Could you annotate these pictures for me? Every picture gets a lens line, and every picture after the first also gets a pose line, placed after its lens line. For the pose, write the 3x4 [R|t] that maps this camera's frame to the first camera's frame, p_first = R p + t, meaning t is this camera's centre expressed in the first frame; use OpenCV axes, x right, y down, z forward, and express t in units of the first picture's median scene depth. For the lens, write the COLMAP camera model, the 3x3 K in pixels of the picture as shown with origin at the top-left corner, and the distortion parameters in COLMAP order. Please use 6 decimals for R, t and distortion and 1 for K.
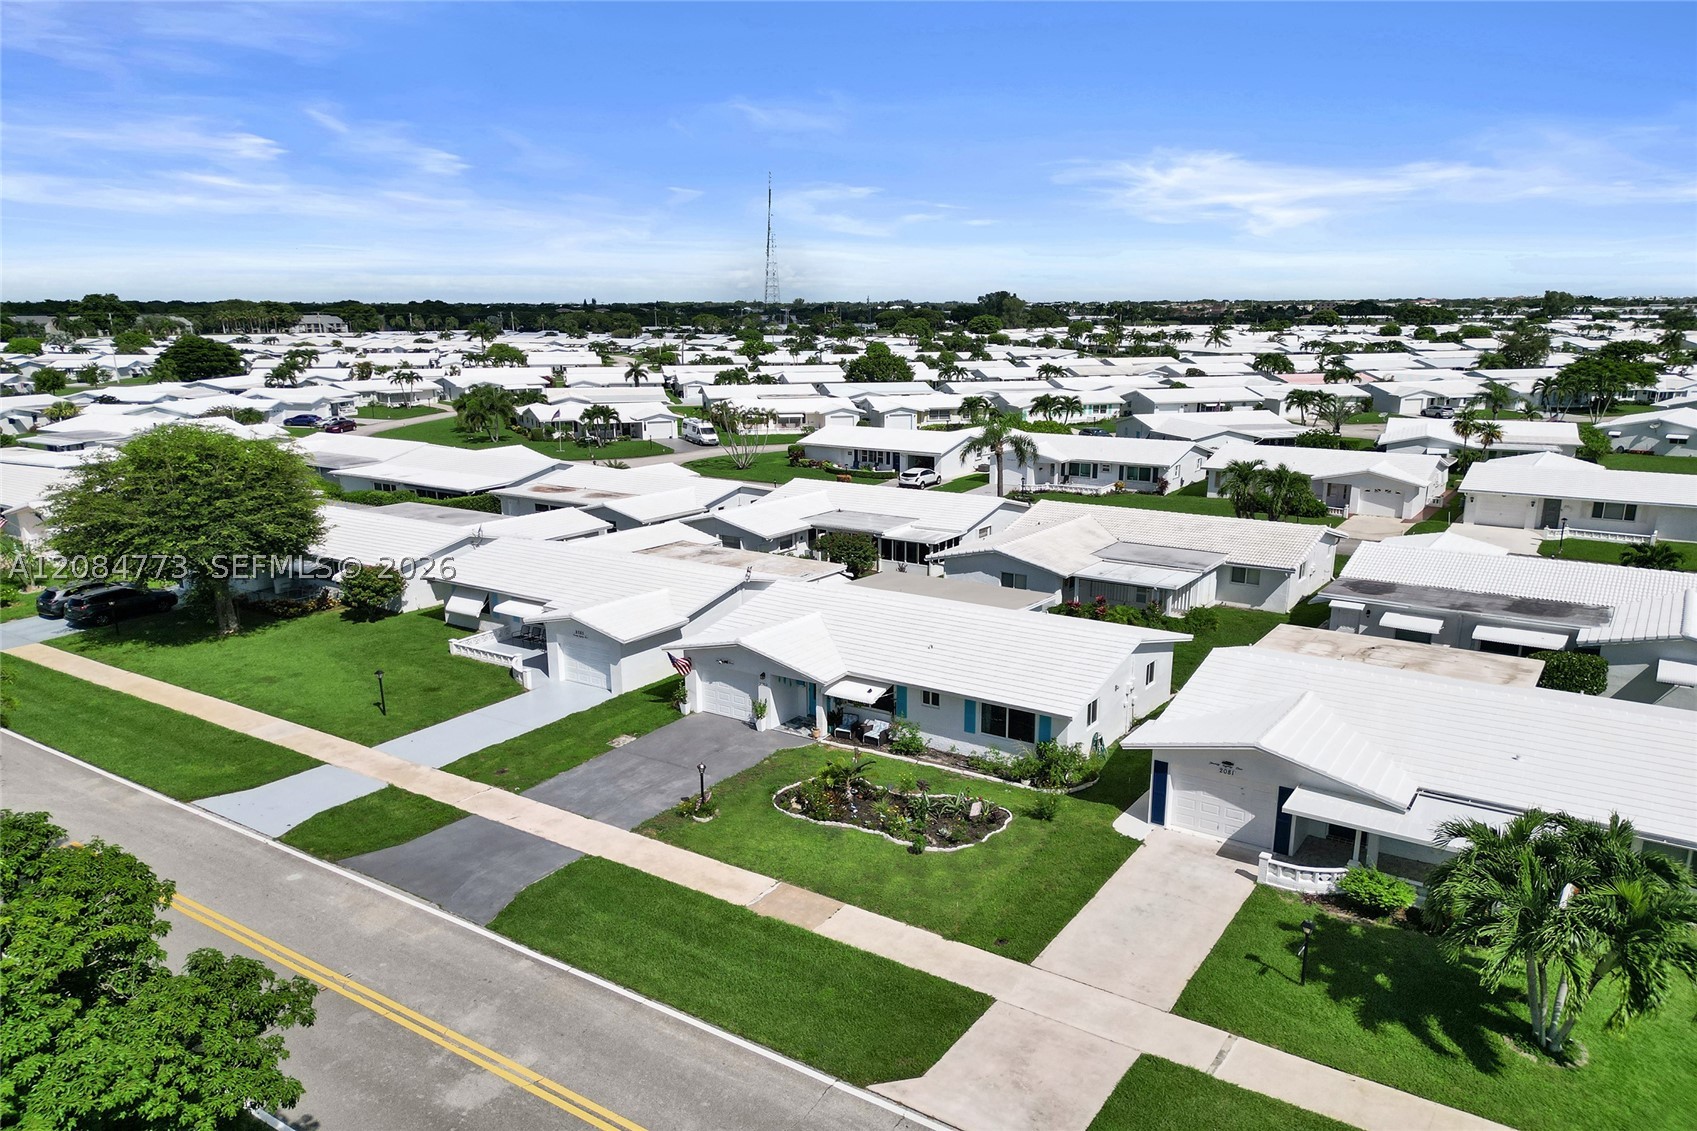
lens RADIAL K [[1179.7, 0, 848.5], [0, 1179.7, 565.5], [0, 0, 1]] dist [0.067929, -0.067973]
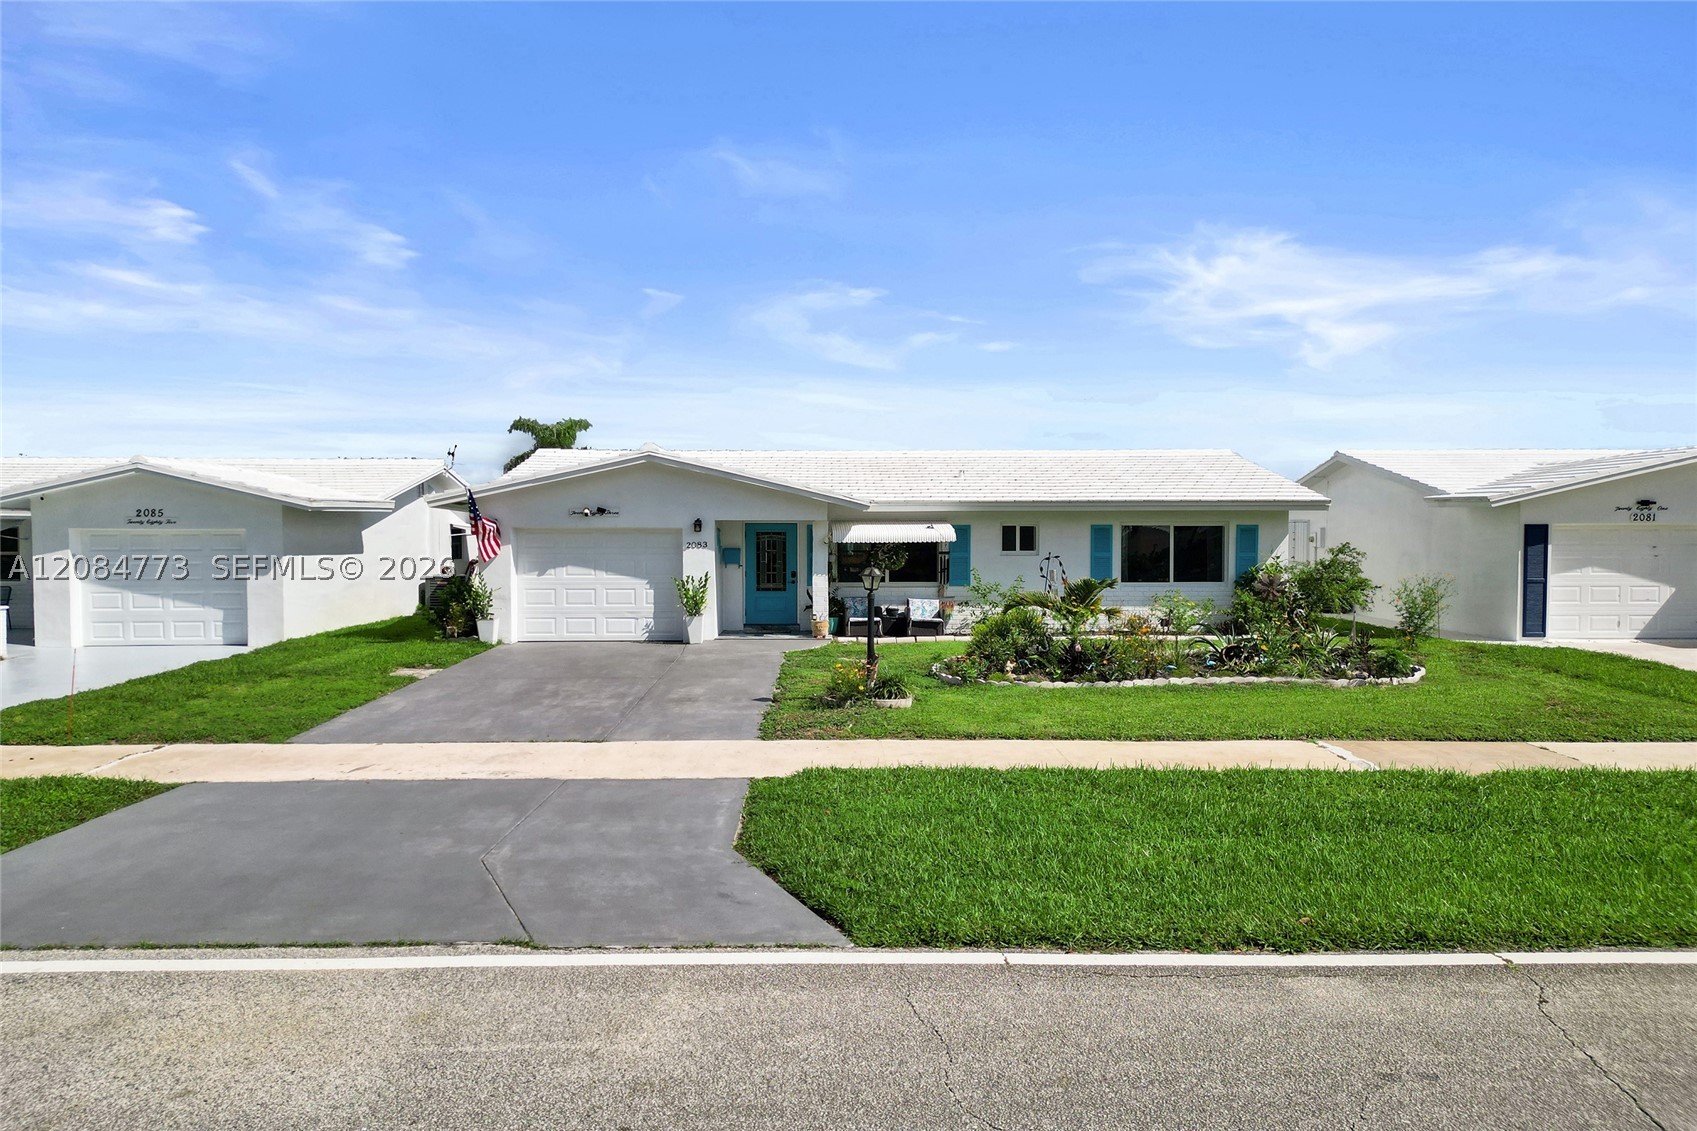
lens RADIAL K [[1179.7, 0, 848.5], [0, 1179.7, 565.5], [0, 0, 1]] dist [0.067929, -0.067973]
pose [[0.819560, -0.015572, 0.572781, -0.309597], [0.121563, 0.981601, -0.147250, 0.194717], [-0.559949, 0.190309, 0.806374, 0.595981]]
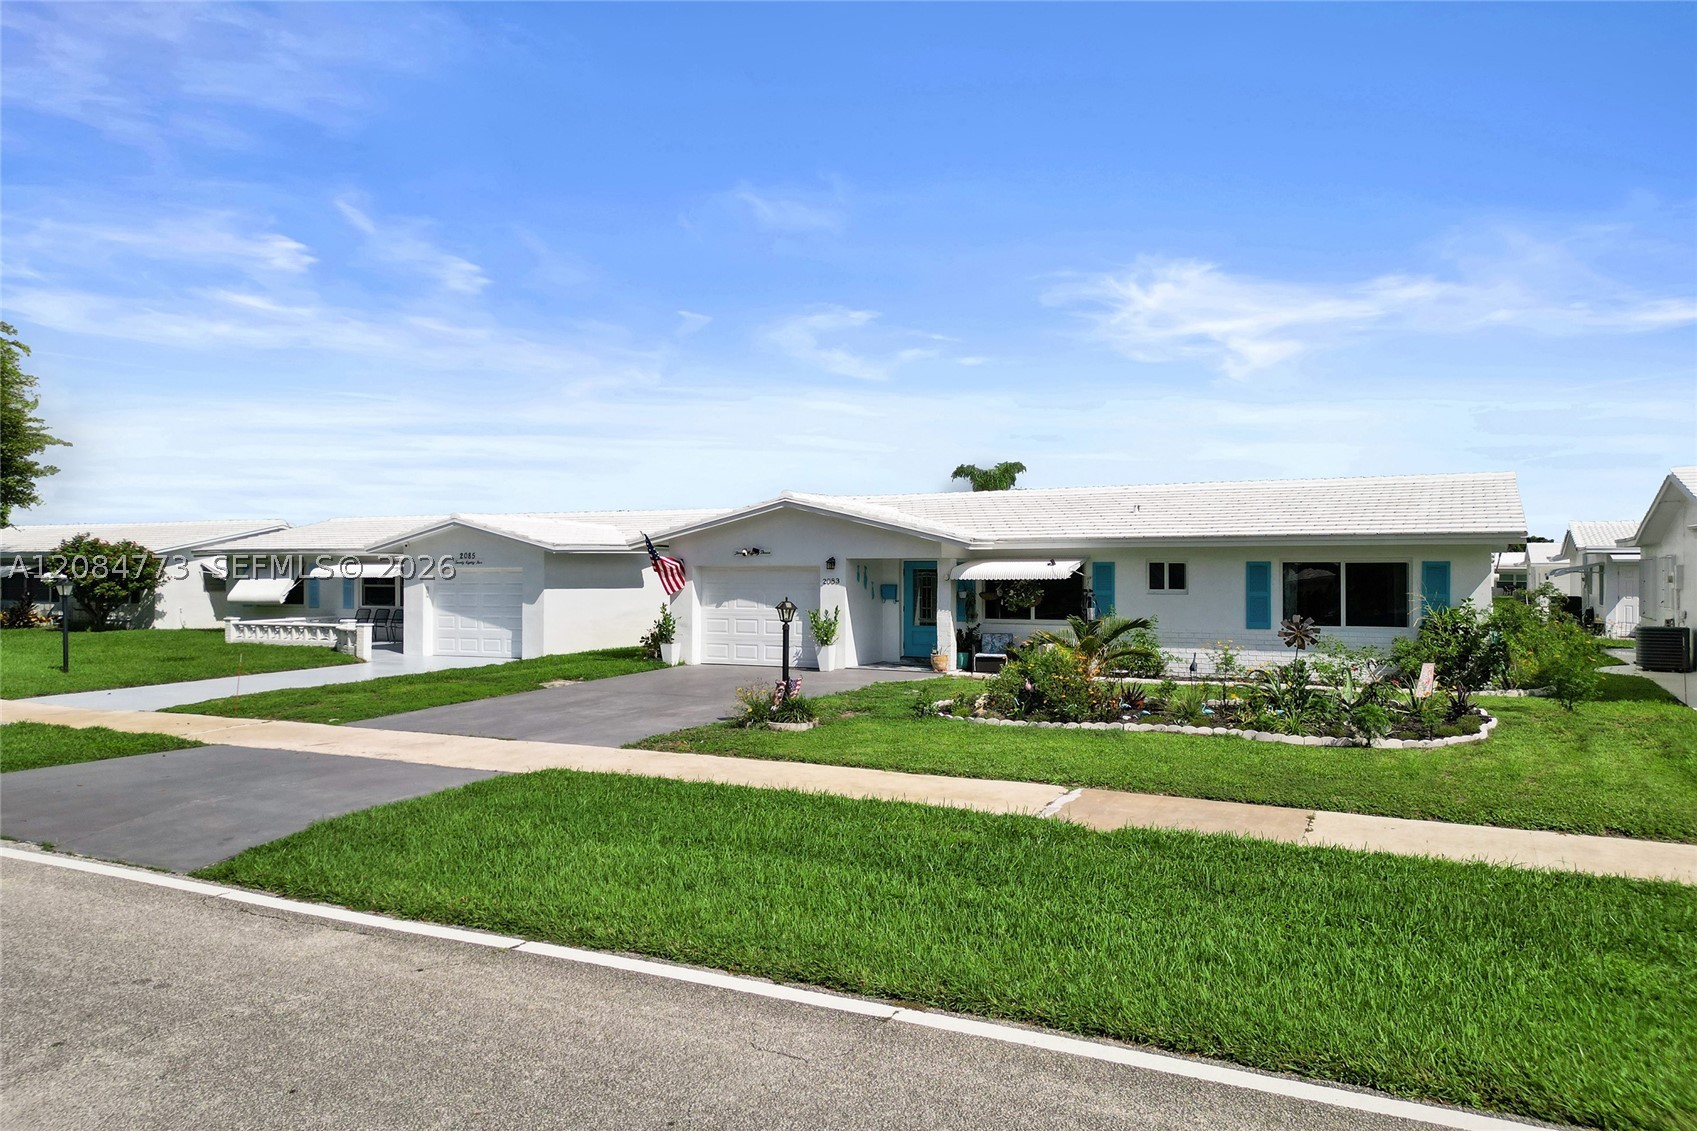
lens RADIAL K [[1179.7, 0, 848.5], [0, 1179.7, 565.5], [0, 0, 1]] dist [0.067929, -0.067973]
pose [[0.992617, 0.001040, 0.121286, -0.133579], [0.025282, 0.976225, -0.215280, 0.215634], [-0.118627, 0.216757, 0.968991, 0.500625]]
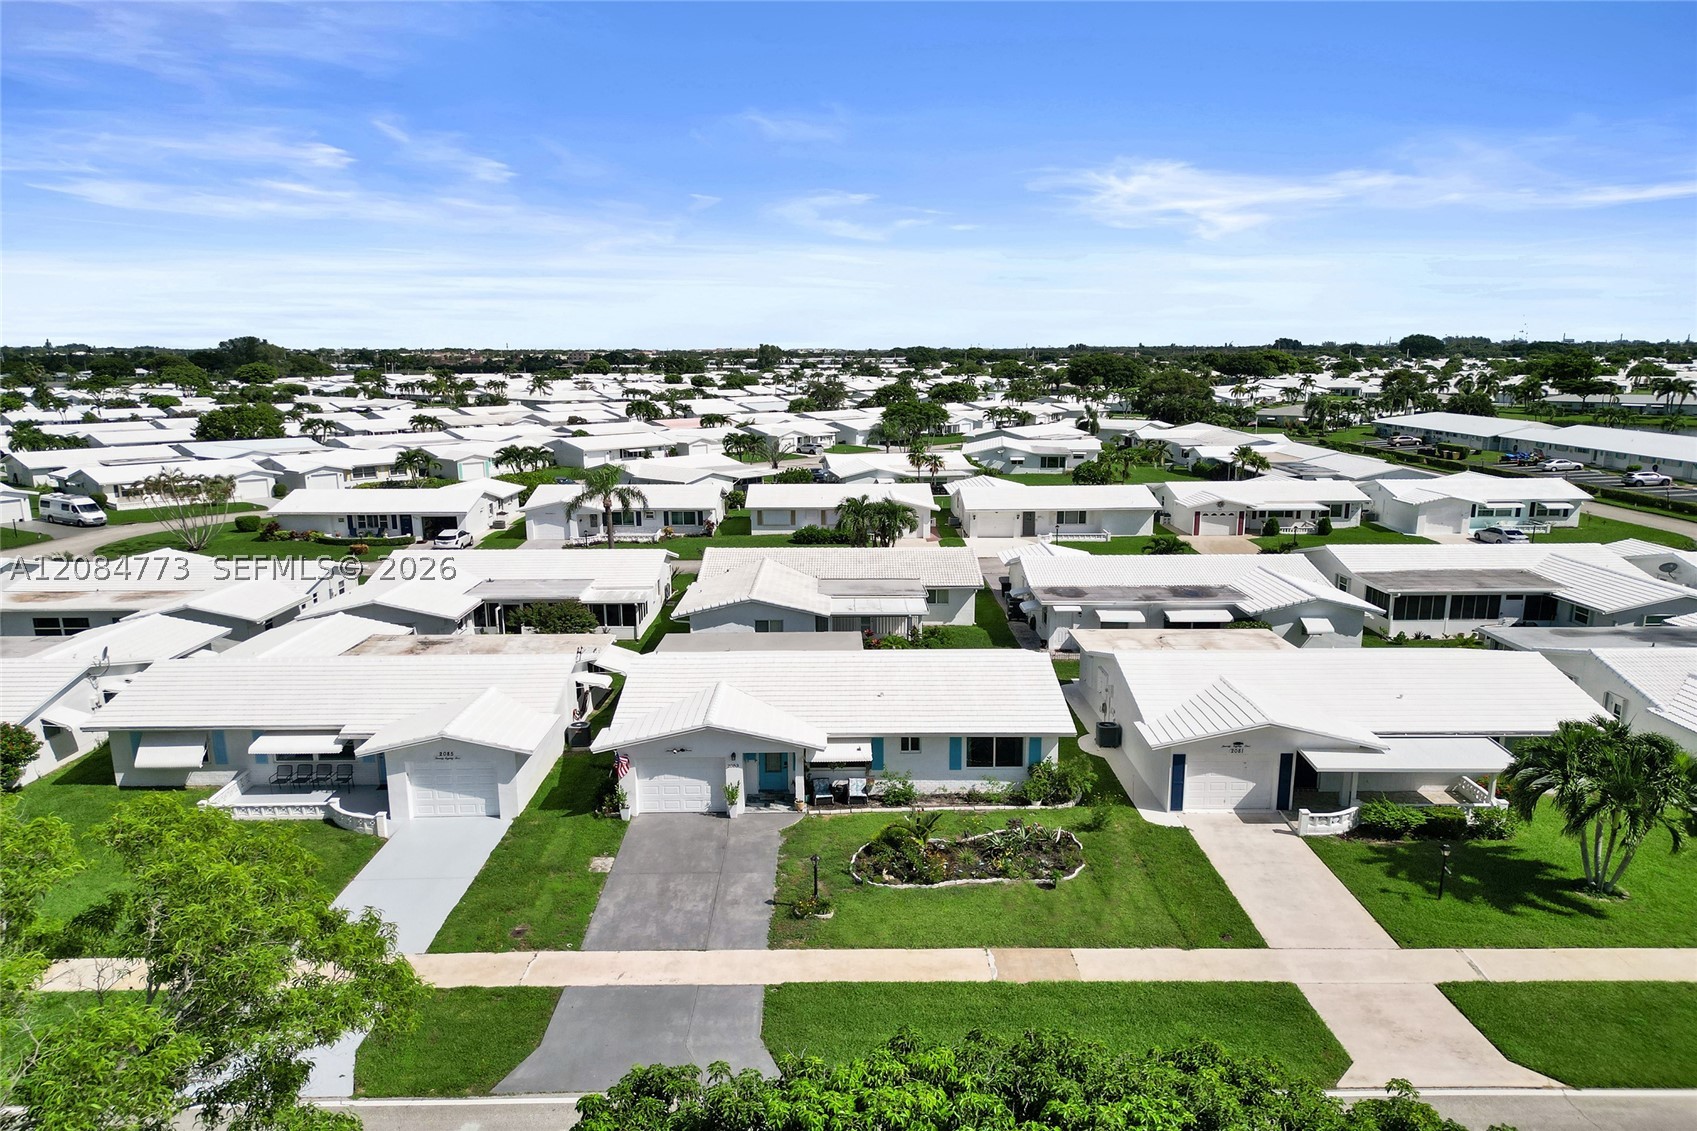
lens RADIAL K [[1179.7, 0, 848.5], [0, 1179.7, 565.5], [0, 0, 1]] dist [0.067929, -0.067973]
pose [[0.822676, -0.099615, 0.559715, -0.512502], [0.121571, 0.992581, -0.002033, -0.041412], [-0.555360, 0.069717, 0.828683, 0.189207]]
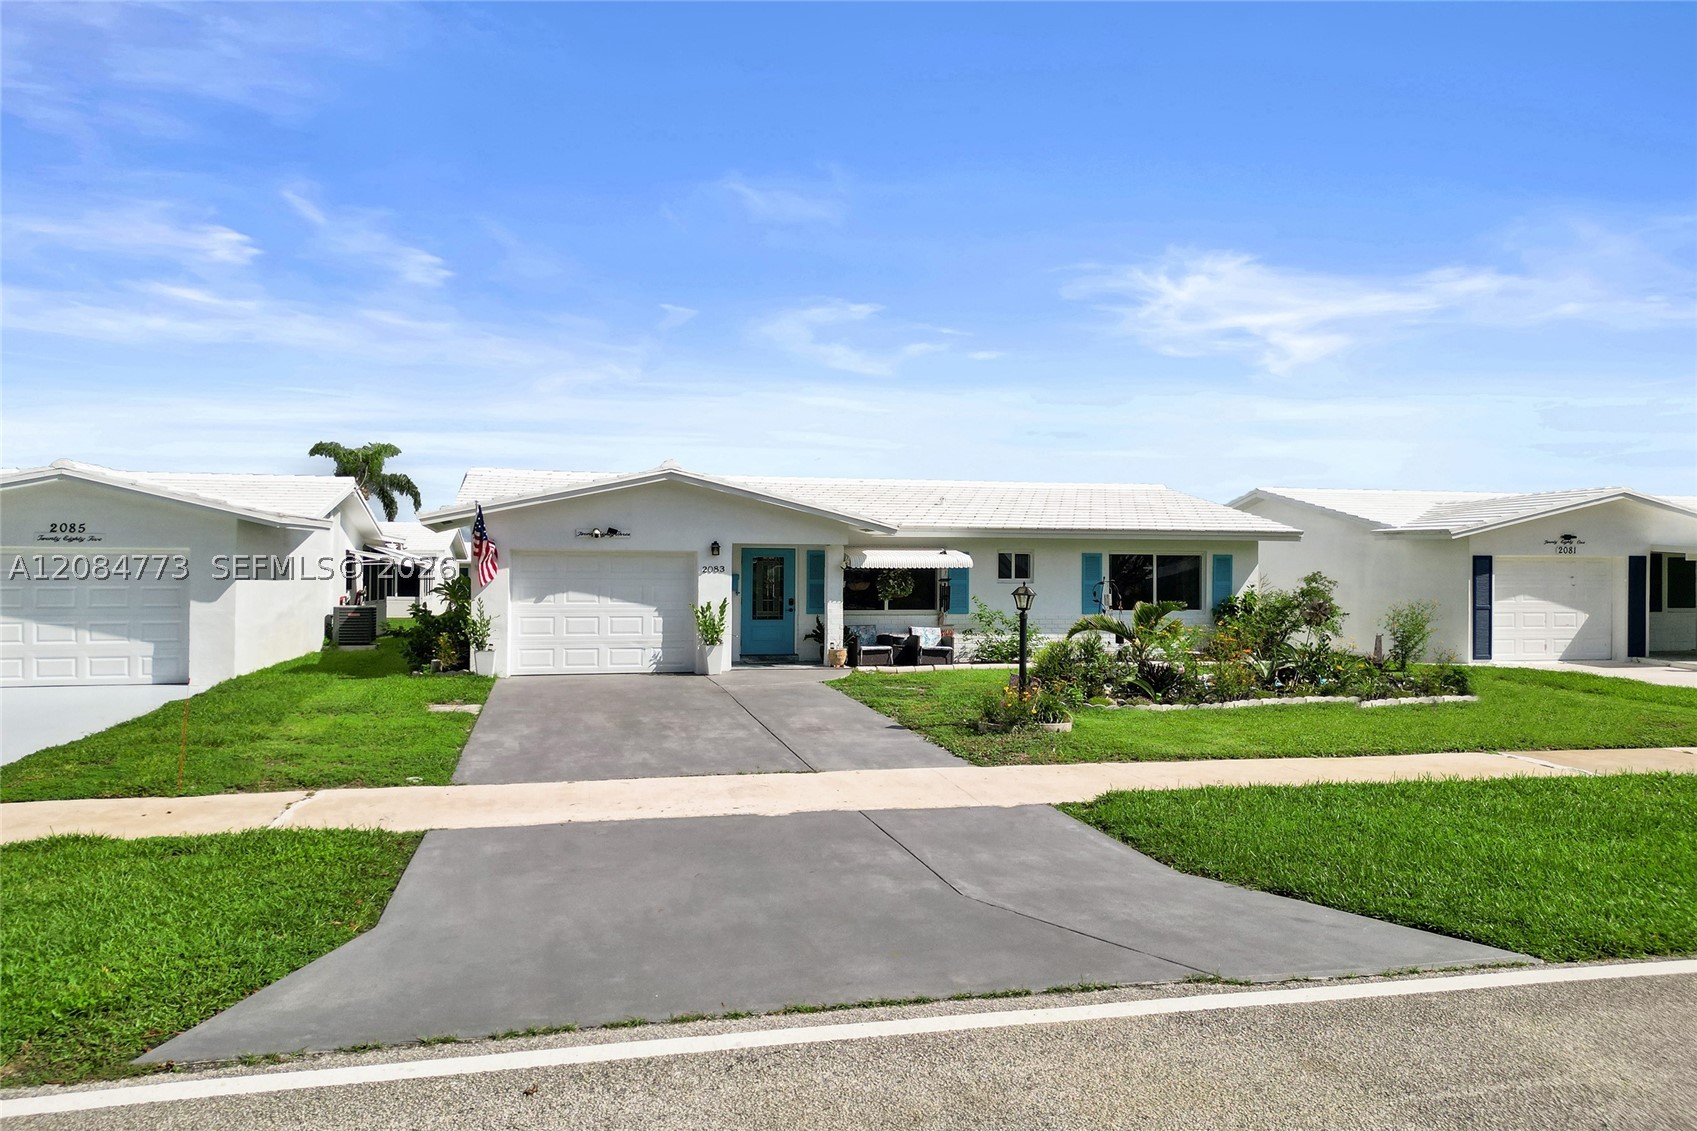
lens RADIAL K [[1187.2, 0, 848.5], [0, 1187.2, 565.5], [0, 0, 1]] dist [0.067902, -0.067593]
pose [[0.679571, 0.009551, 0.733548, -0.385886], [0.150919, 0.976708, -0.152531, 0.183275], [-0.717918, 0.214362, 0.662301, 0.682192]]
